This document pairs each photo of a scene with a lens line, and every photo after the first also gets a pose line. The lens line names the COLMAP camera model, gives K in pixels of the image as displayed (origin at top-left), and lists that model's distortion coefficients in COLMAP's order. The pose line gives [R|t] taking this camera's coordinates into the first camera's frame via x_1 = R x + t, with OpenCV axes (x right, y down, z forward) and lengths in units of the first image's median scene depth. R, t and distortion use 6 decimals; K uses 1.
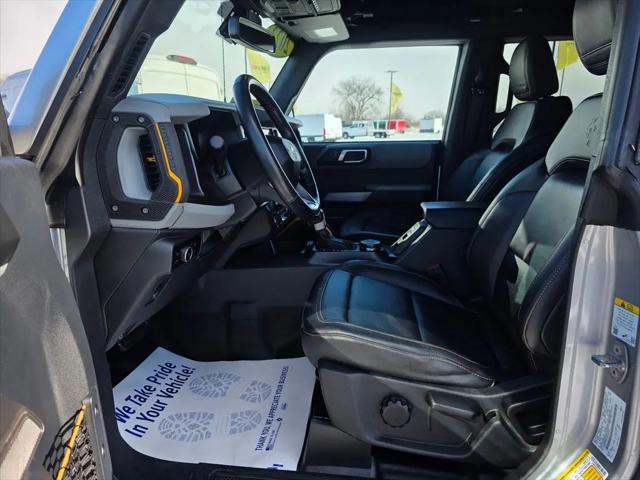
lens RADIAL K [[435.5, 0, 323.5], [0, 435.5, 241.4], [0, 0, 1]] dist [0.056198, -0.046806]
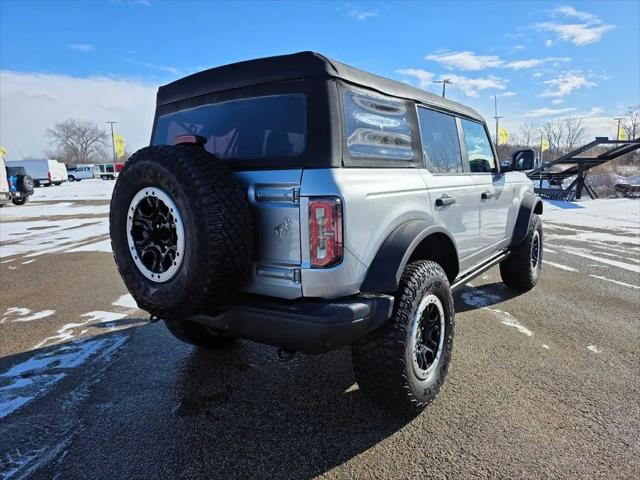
lens RADIAL K [[435.5, 0, 323.5], [0, 435.5, 241.4], [0, 0, 1]] dist [0.056198, -0.046806]
pose [[0.842729, -0.102439, 0.528502, -0.424951], [0.149664, 0.987609, -0.047221, 1.425526], [-0.517116, 0.118892, 0.847618, -5.787742]]
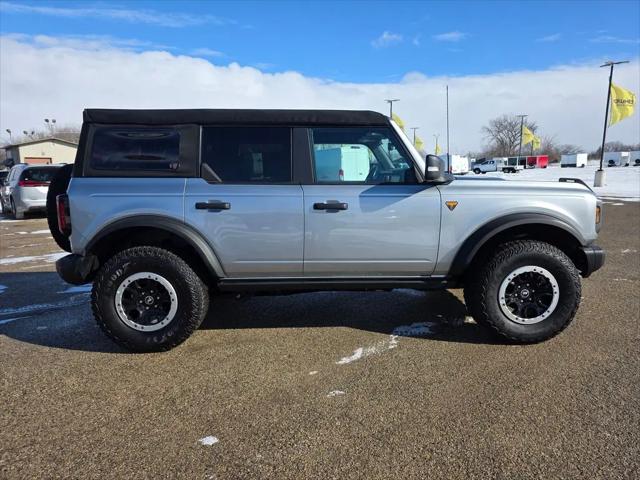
lens RADIAL K [[435.5, 0, 323.5], [0, 435.5, 241.4], [0, 0, 1]] dist [0.056198, -0.046806]
pose [[0.942580, 0.043910, -0.331080, 1.763972], [-0.070259, 0.995206, -0.068035, 1.515016], [0.326506, 0.087390, 0.941147, -6.249980]]
